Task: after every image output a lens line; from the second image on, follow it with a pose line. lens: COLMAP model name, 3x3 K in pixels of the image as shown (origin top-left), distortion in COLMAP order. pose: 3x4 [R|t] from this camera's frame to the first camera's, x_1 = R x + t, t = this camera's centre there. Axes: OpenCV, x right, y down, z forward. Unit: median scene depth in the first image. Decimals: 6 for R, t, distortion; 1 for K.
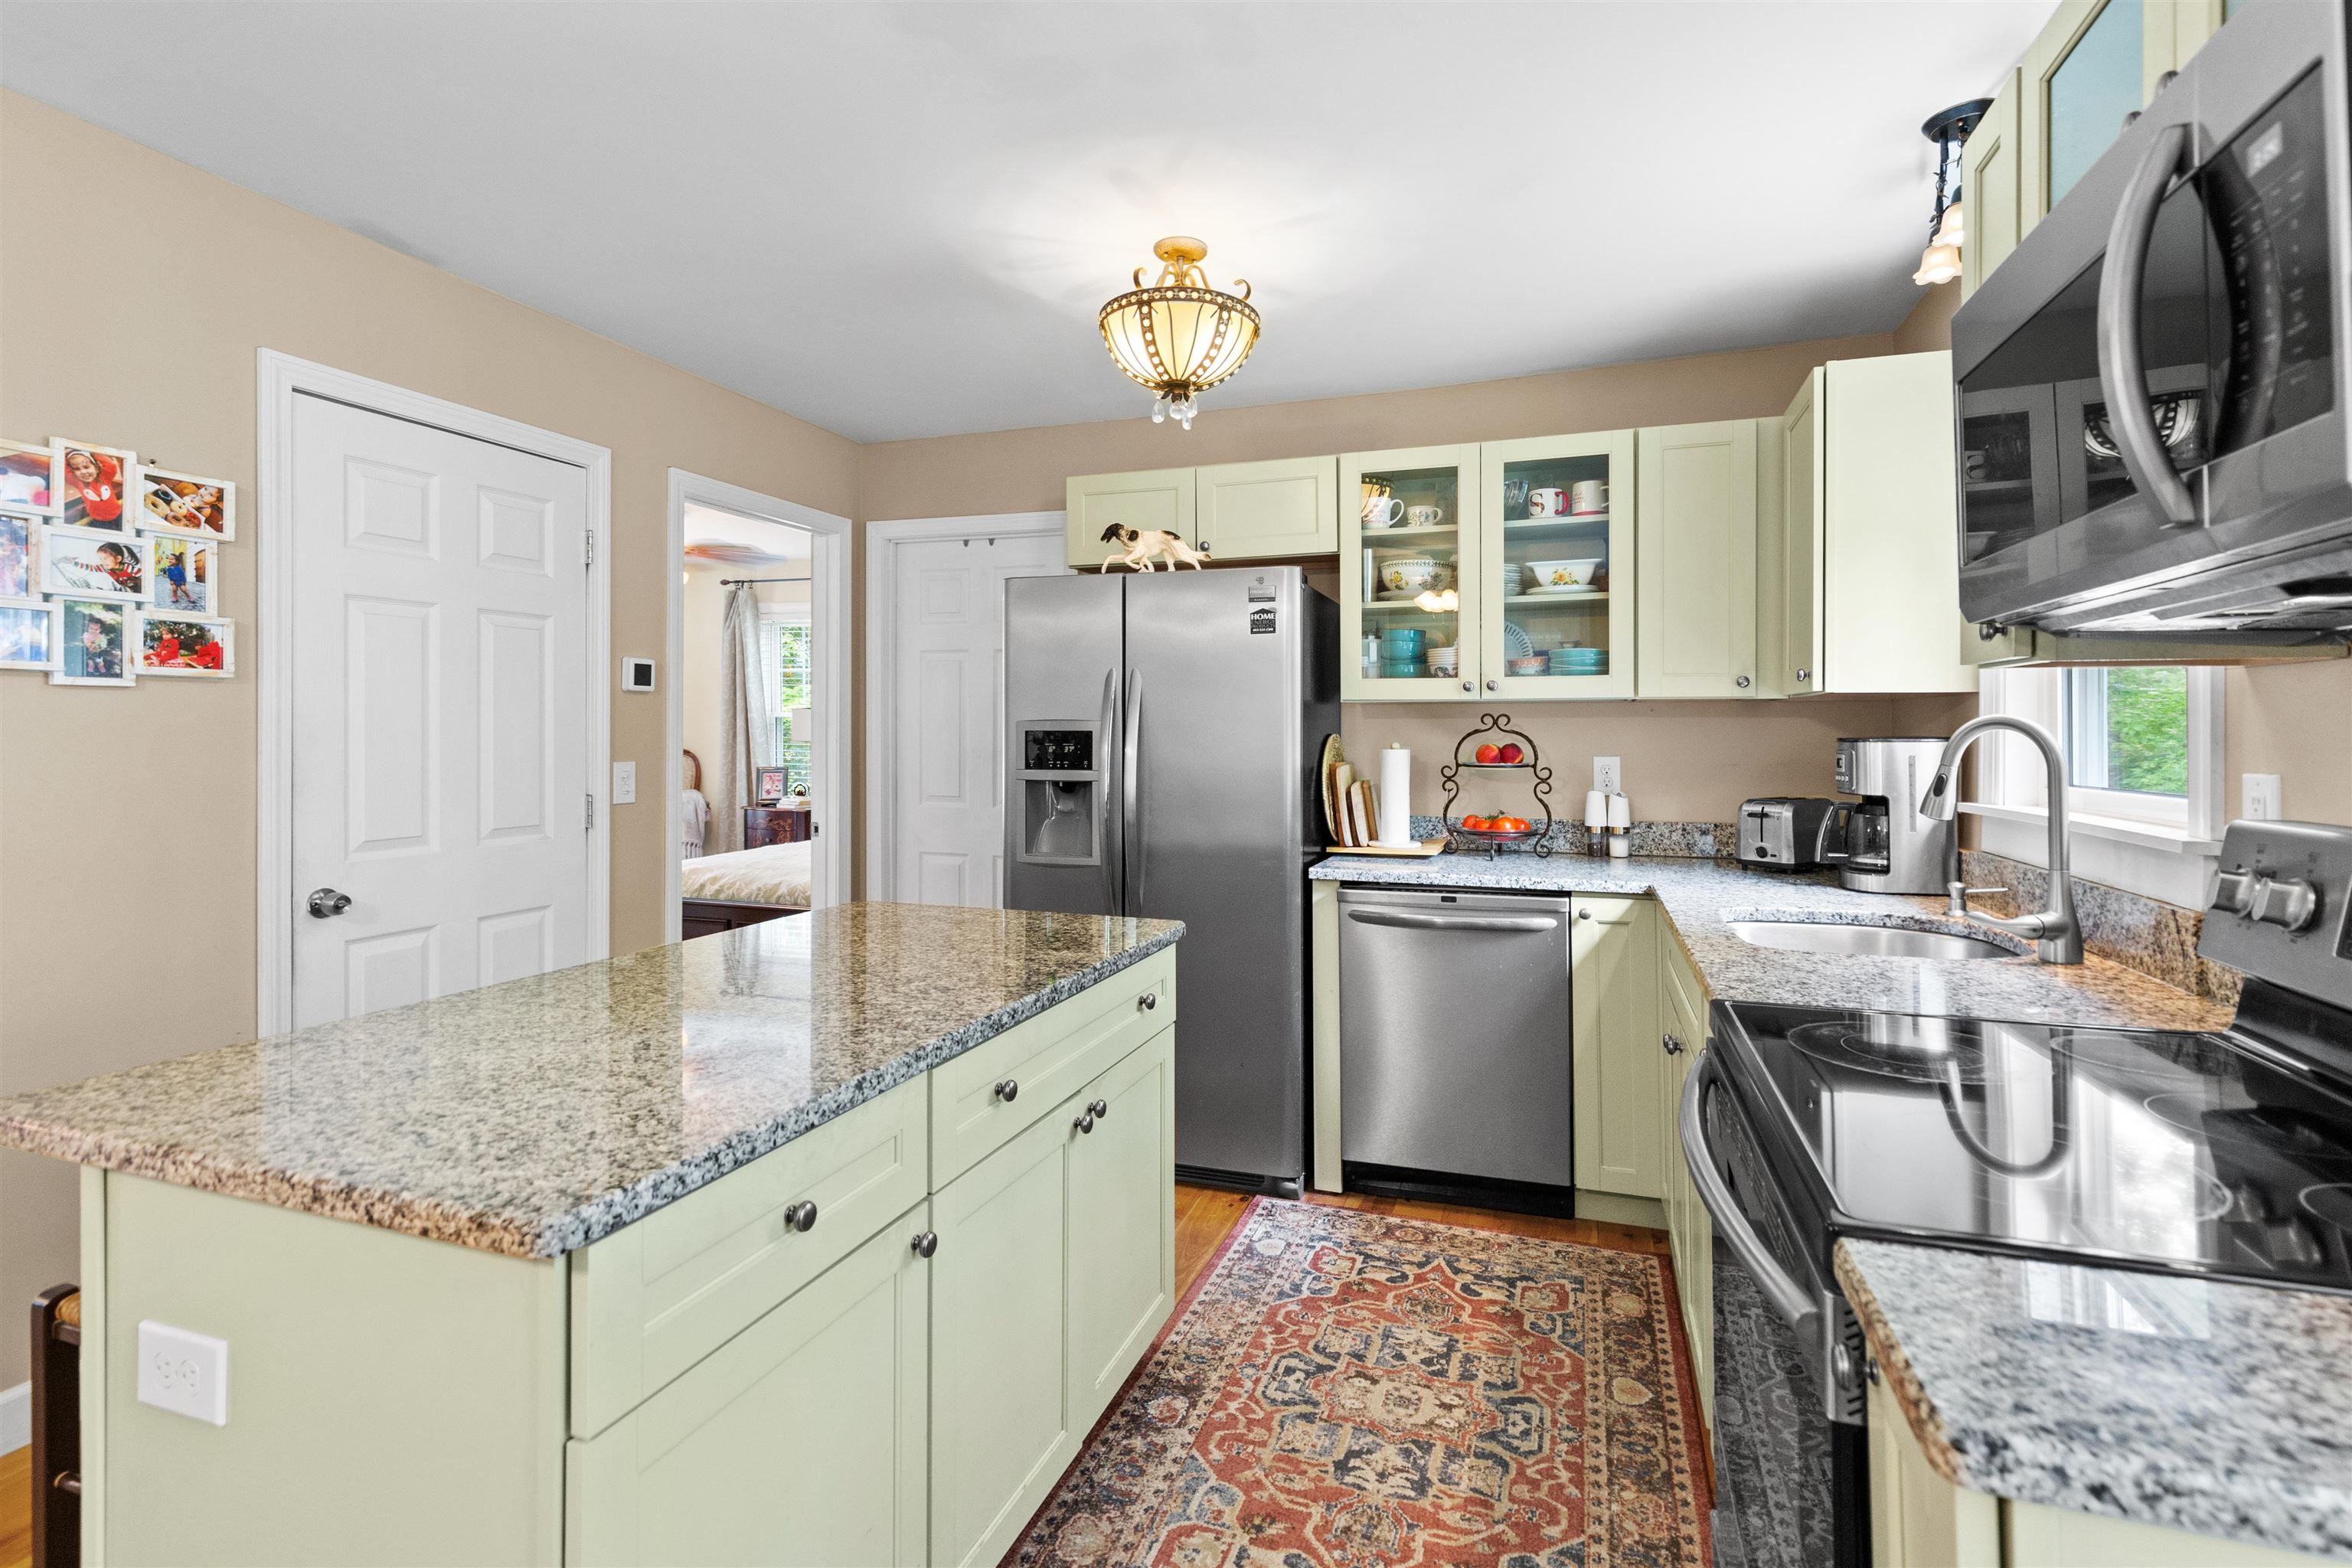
lens RADIAL K [[1102.3, 0, 1187.7], [0, 1102.3, 733.5], [0, 0, 1]] dist [0.007364, -0.001281]
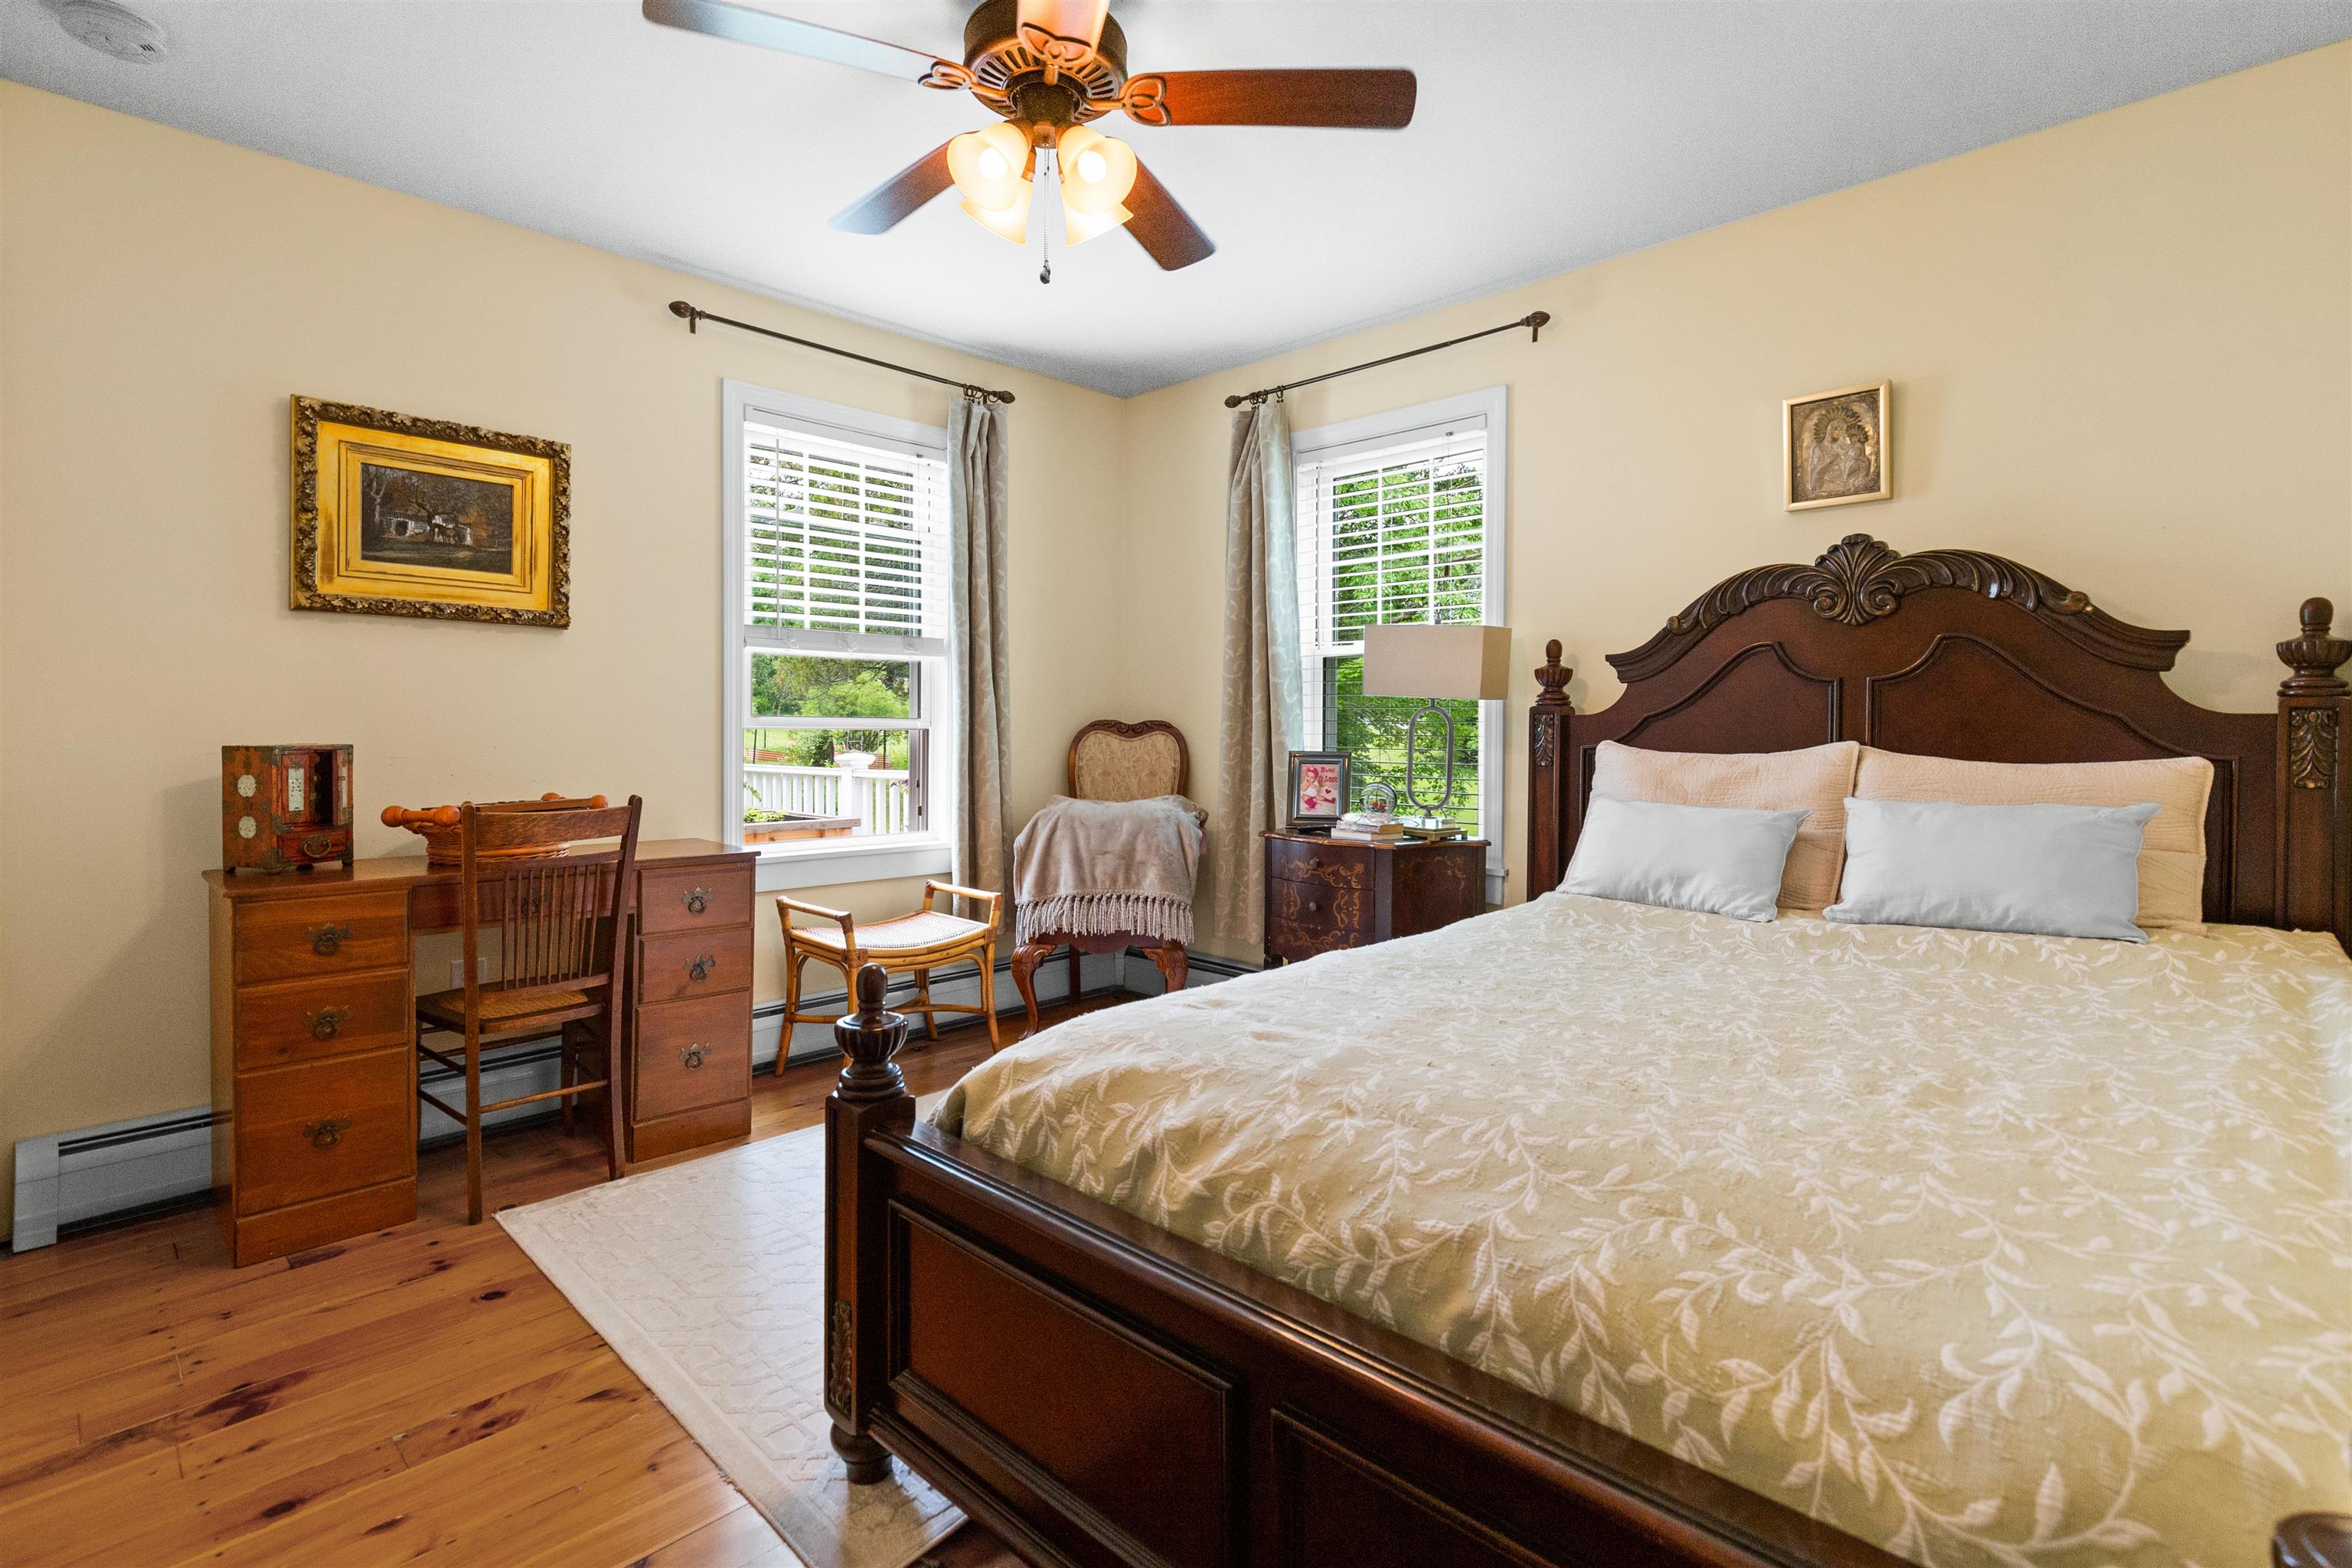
lens RADIAL K [[1102.3, 0, 1188.2], [0, 1102.3, 779.5], [0, 0, 1]] dist [0.007364, -0.001281]
pose [[0.907169, 0.018217, -0.420372, -0.488862], [-0.006939, 0.999574, 0.028344, 0.063669], [0.420710, -0.022796, 0.906909, 1.164560]]
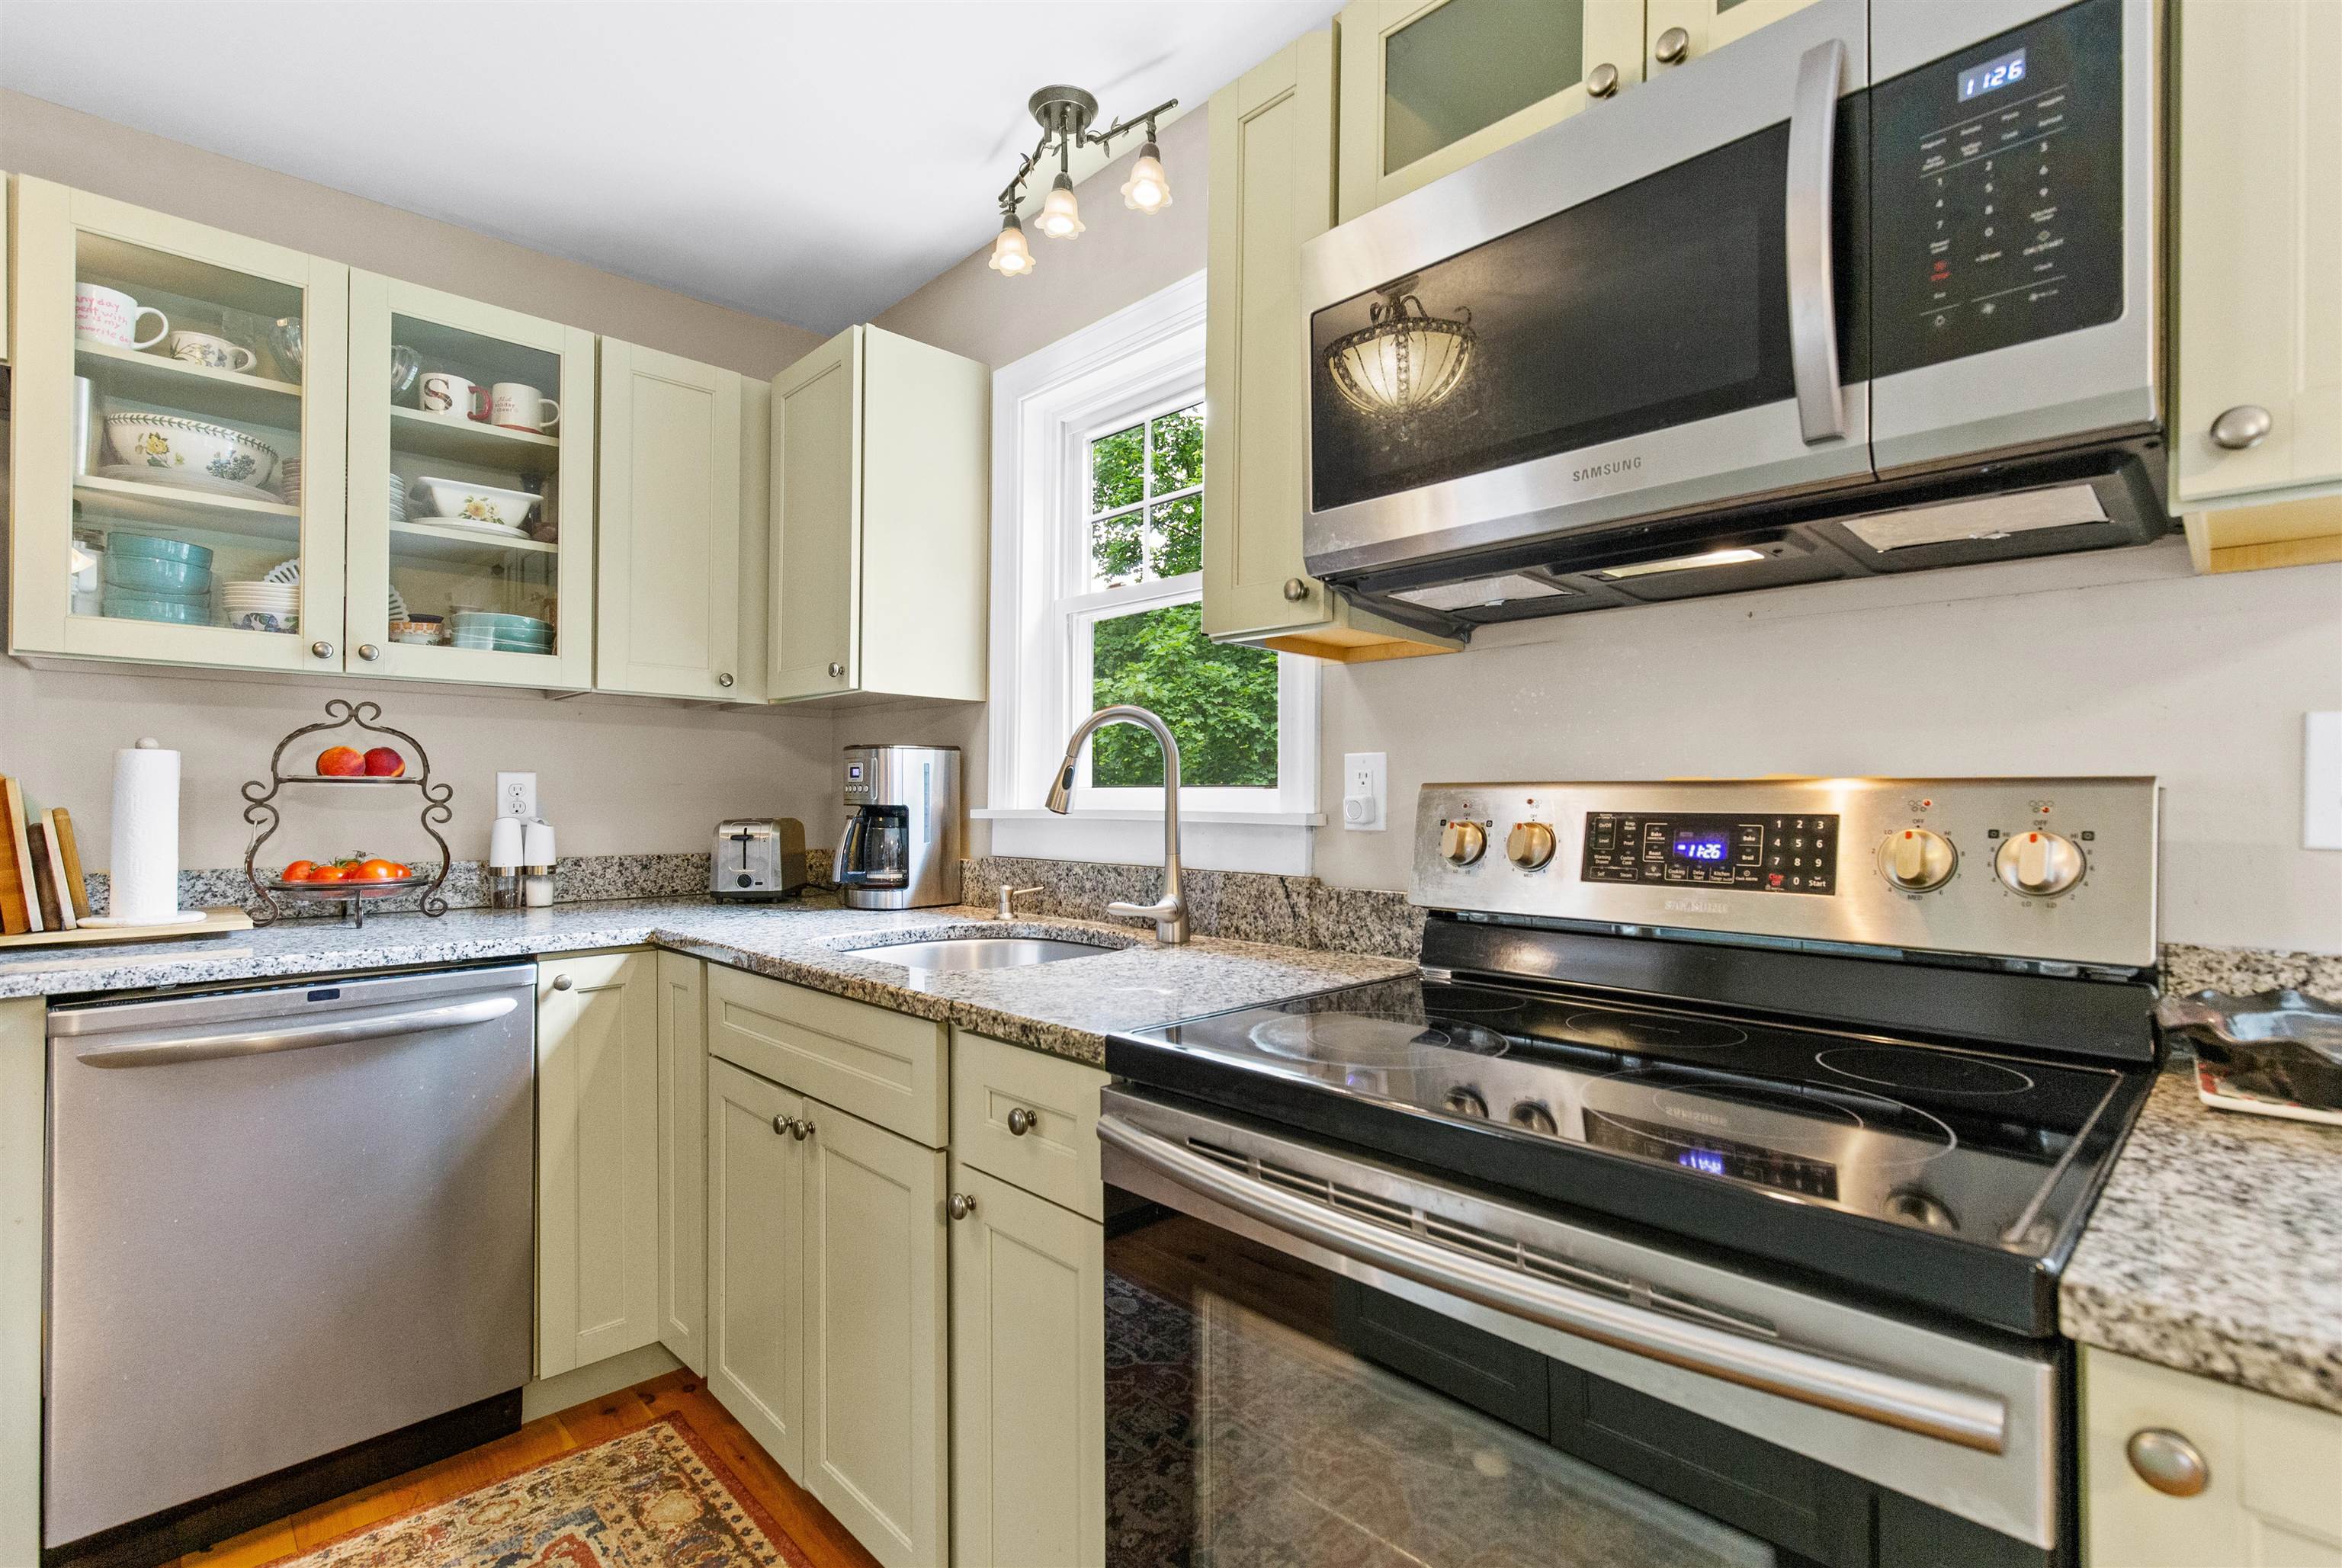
lens RADIAL K [[1097.6, 0, 1189.6], [0, 1097.6, 783.2], [0, 0, 1]] dist [0.007364, -0.001281]
pose [[0.451821, 0.013207, 0.892011, -0.077984], [-0.004374, 0.999911, -0.012589, 0.038694], [-0.892098, 0.001786, 0.451839, 0.292334]]
